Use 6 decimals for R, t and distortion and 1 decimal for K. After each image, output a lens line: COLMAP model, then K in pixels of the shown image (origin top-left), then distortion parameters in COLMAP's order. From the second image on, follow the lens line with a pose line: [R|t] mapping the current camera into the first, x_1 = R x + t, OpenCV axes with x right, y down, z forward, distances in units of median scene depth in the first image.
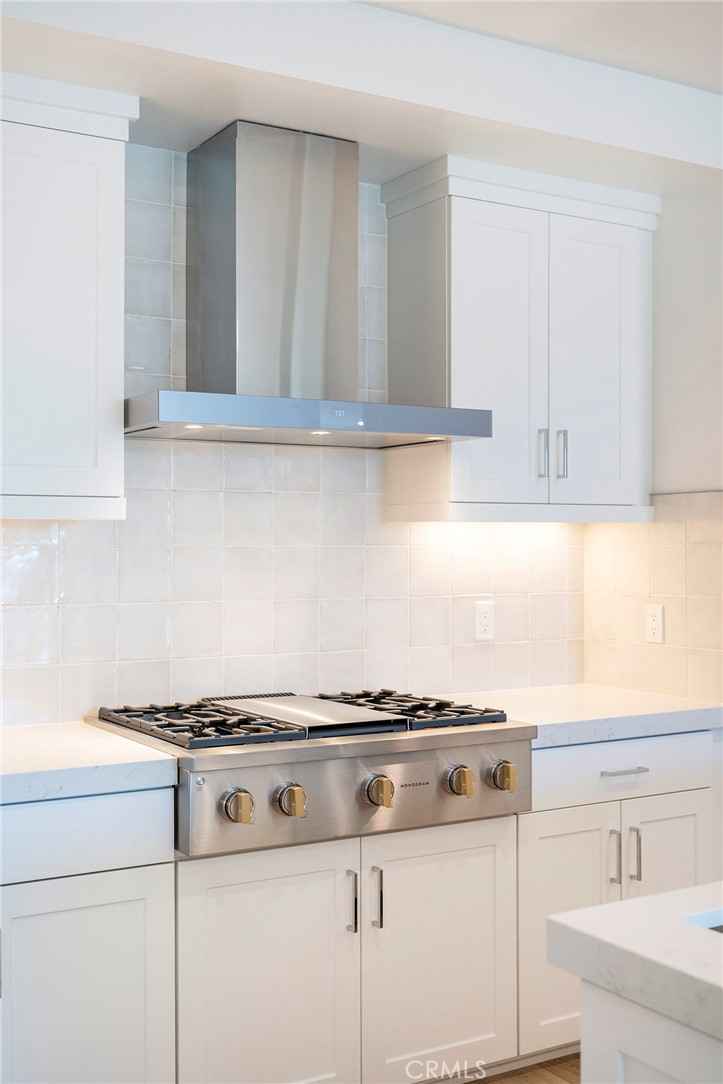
lens RADIAL K [[1230.1, 0, 361.5], [0, 1230.1, 542.0], [0, 0, 1]] dist [0.023049, 0.004879]
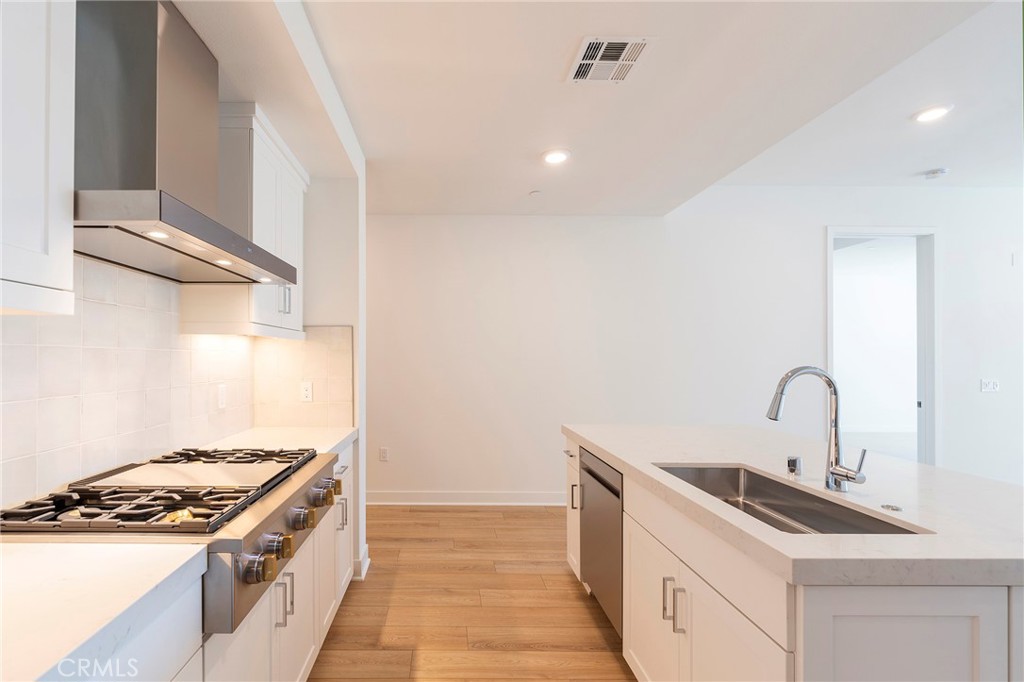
lens RADIAL K [[454.1, 0, 511.7], [0, 454.1, 354.2], [0, 0, 1]] dist [-0.002266, -0.000398]
pose [[0.531434, 0.004985, 0.847085, -0.239322], [-0.001933, 0.999987, -0.004672, 0.010283], [-0.847097, 0.000846, 0.531437, 0.404249]]
